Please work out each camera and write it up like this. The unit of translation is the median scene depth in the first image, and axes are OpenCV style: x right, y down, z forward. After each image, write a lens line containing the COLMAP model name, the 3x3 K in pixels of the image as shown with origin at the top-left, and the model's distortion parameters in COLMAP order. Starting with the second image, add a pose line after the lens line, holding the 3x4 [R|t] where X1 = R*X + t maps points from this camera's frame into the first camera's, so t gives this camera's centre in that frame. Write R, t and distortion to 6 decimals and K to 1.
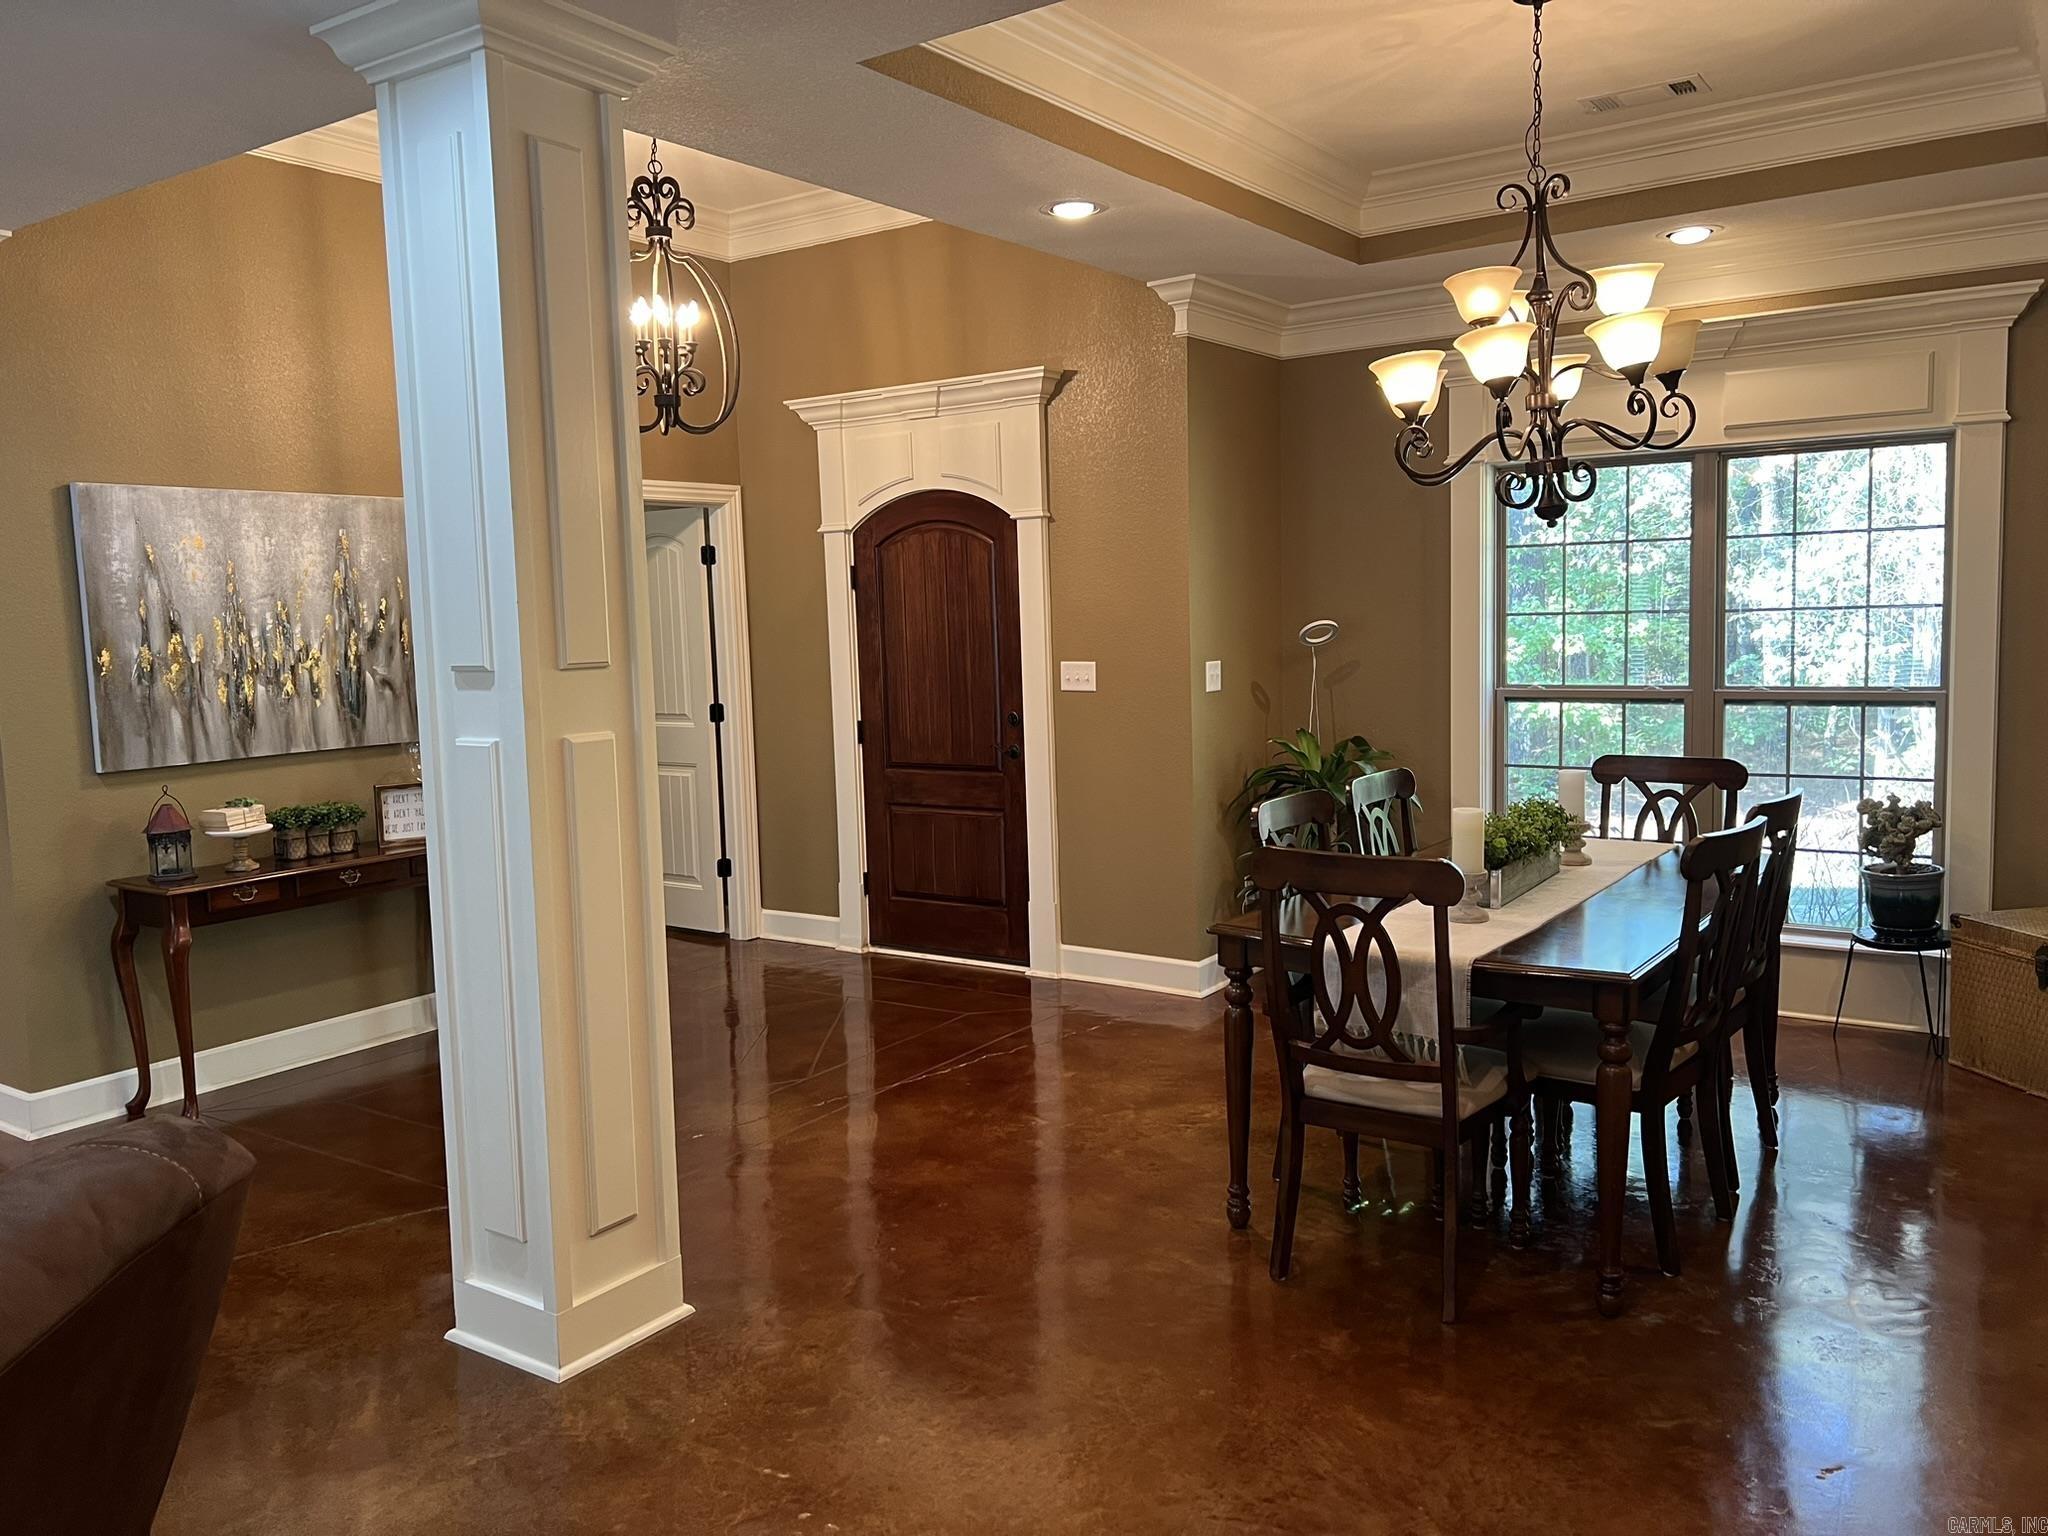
lens RADIAL K [[1539.3, 0, 1039.2], [0, 1539.3, 754.3], [0, 0, 1]] dist [0.059827, -0.068851]
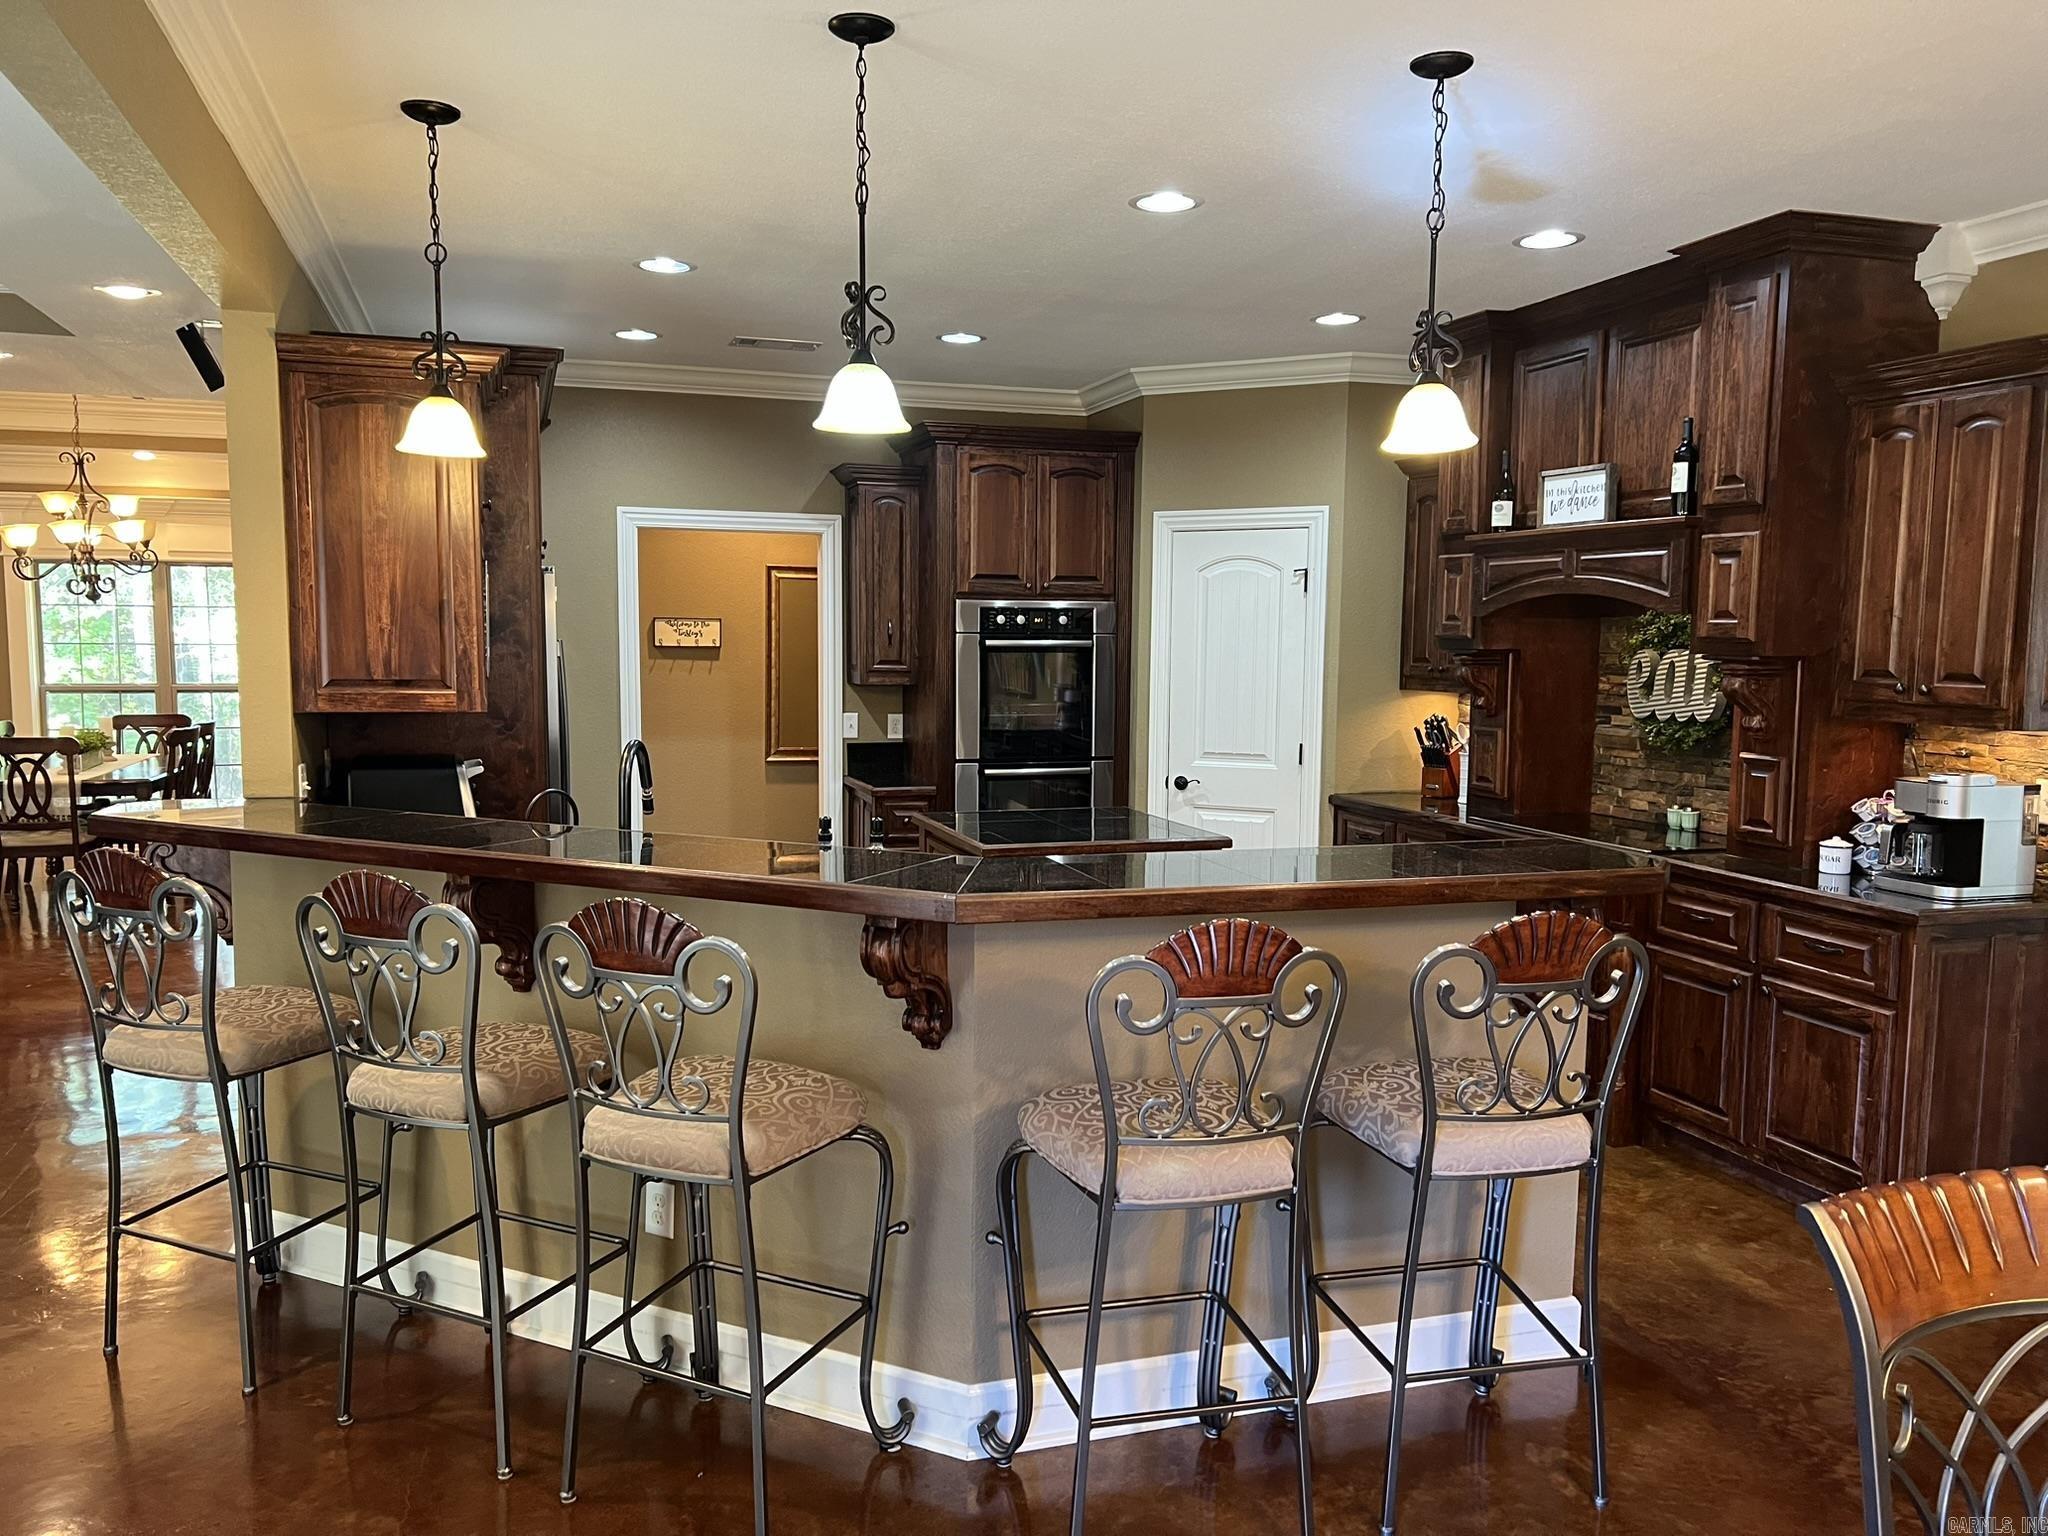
lens RADIAL K [[1539.3, 0, 1022.1], [0, 1539.3, 777.0], [0, 0, 1]] dist [0.059827, -0.068851]
pose [[0.607027, -0.044906, 0.793412, -0.500317], [0.054498, 0.998404, 0.014812, 0.109680], [-0.792811, 0.034248, 0.608505, -1.090643]]
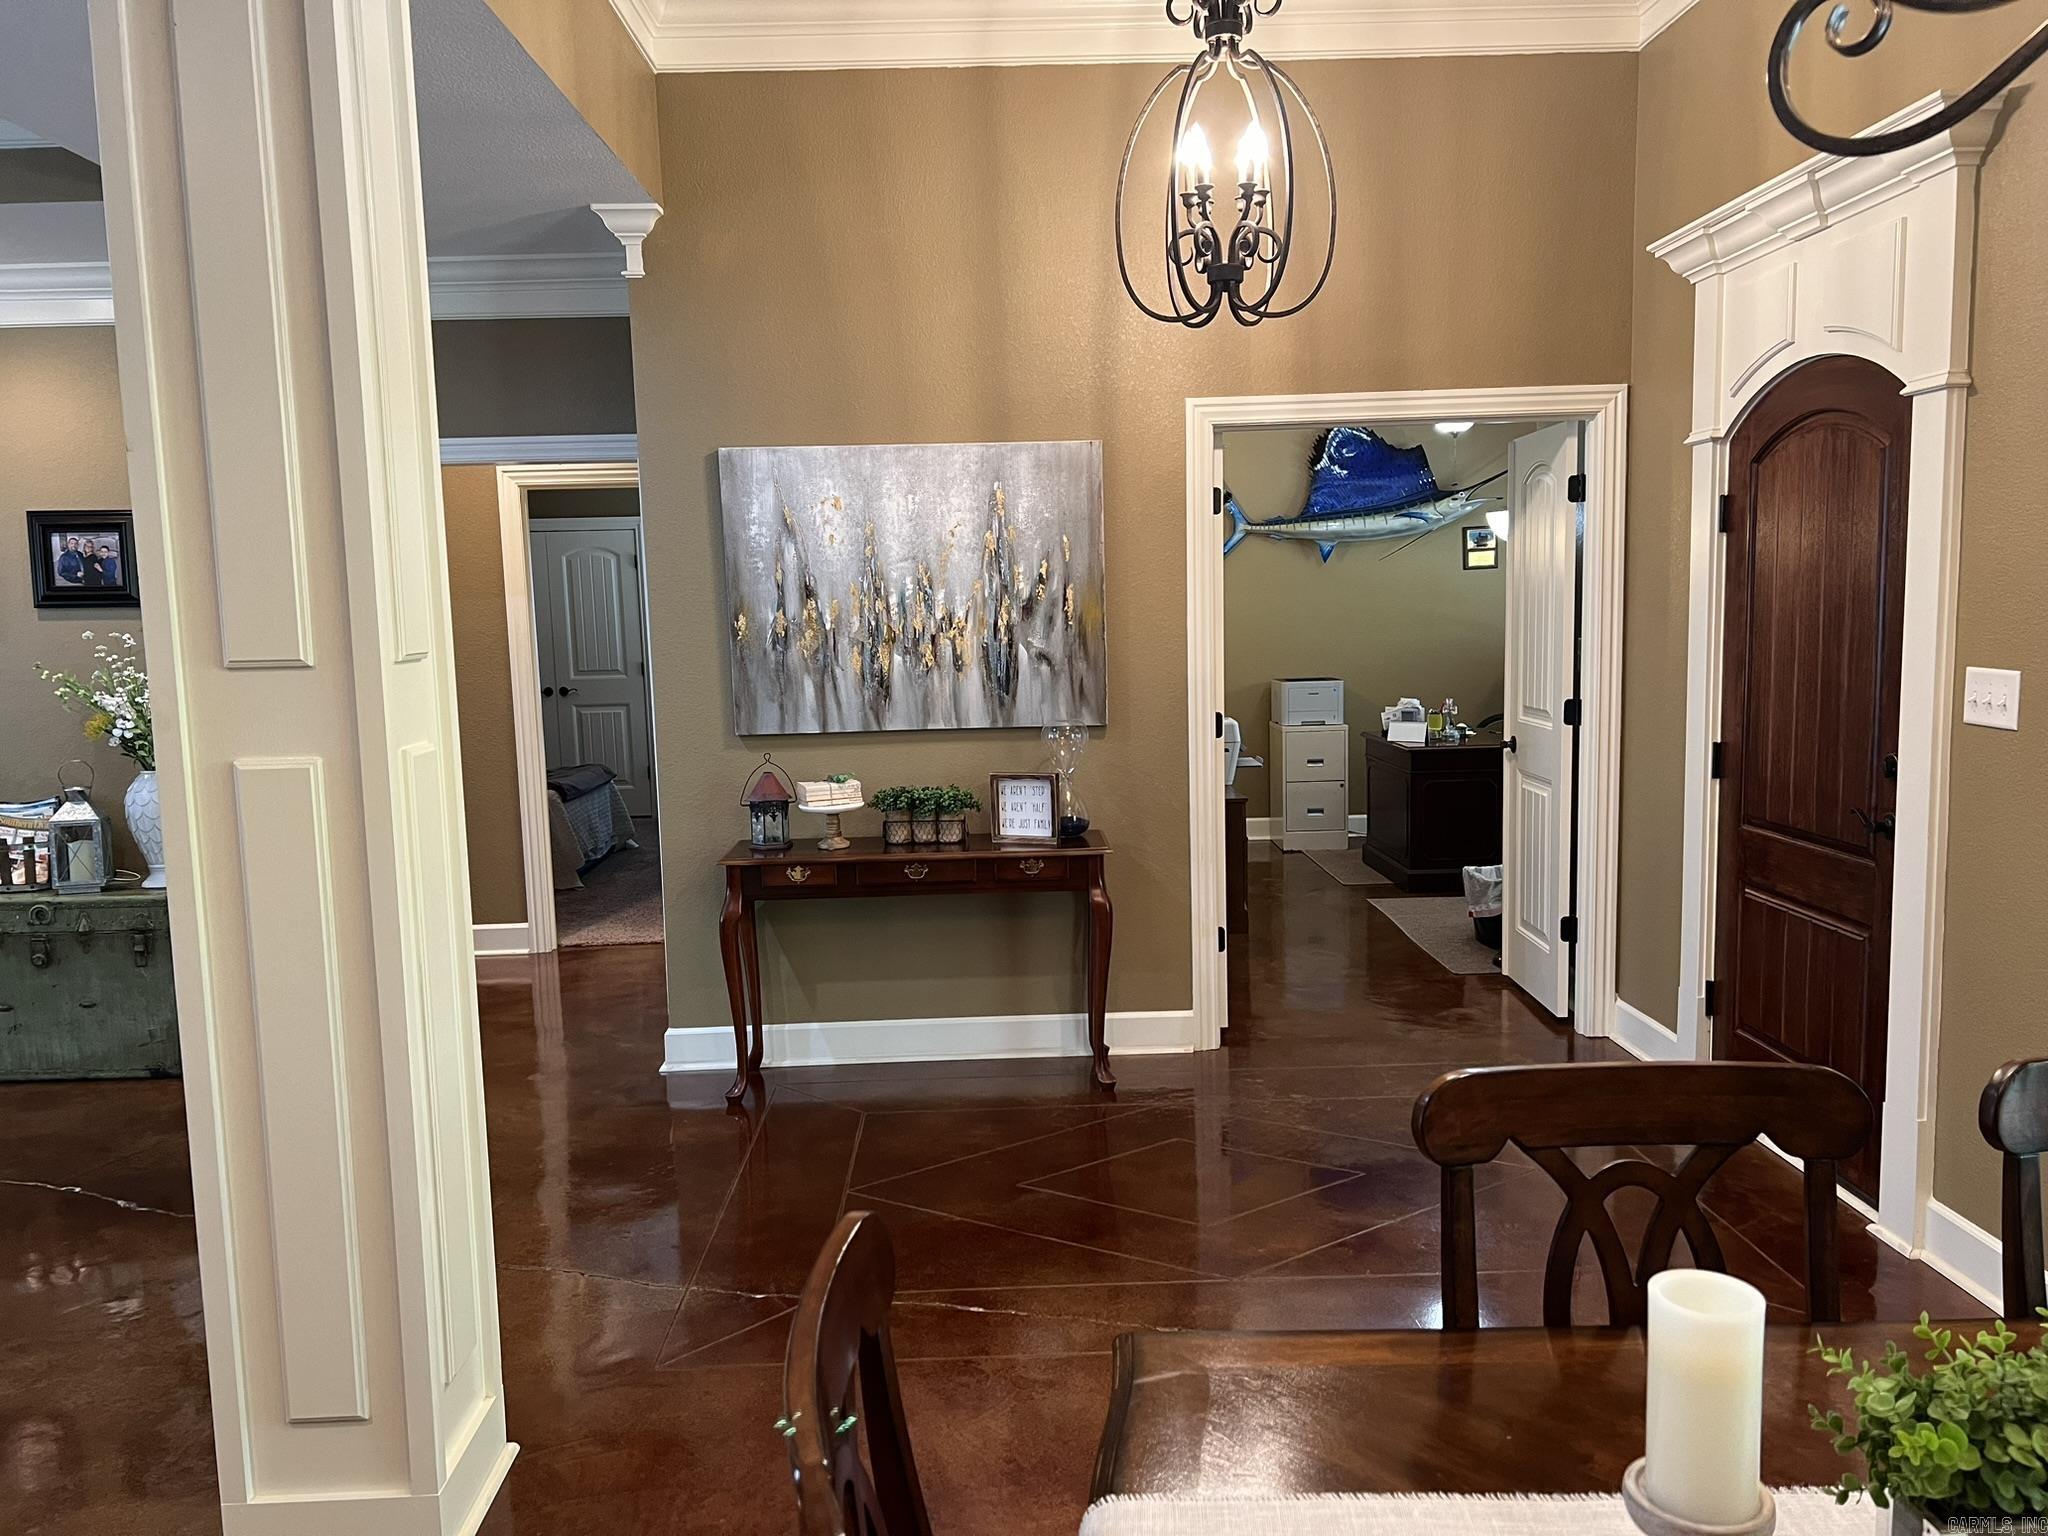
lens RADIAL K [[1539.3, 0, 1016.3], [0, 1539.3, 789.3], [0, 0, 1]] dist [0.059827, -0.068851]
pose [[0.587445, 0.113216, -0.801305, 0.297621], [-0.069046, 0.993567, 0.089762, -0.052485], [0.806313, 0.002596, 0.591483, 0.510760]]
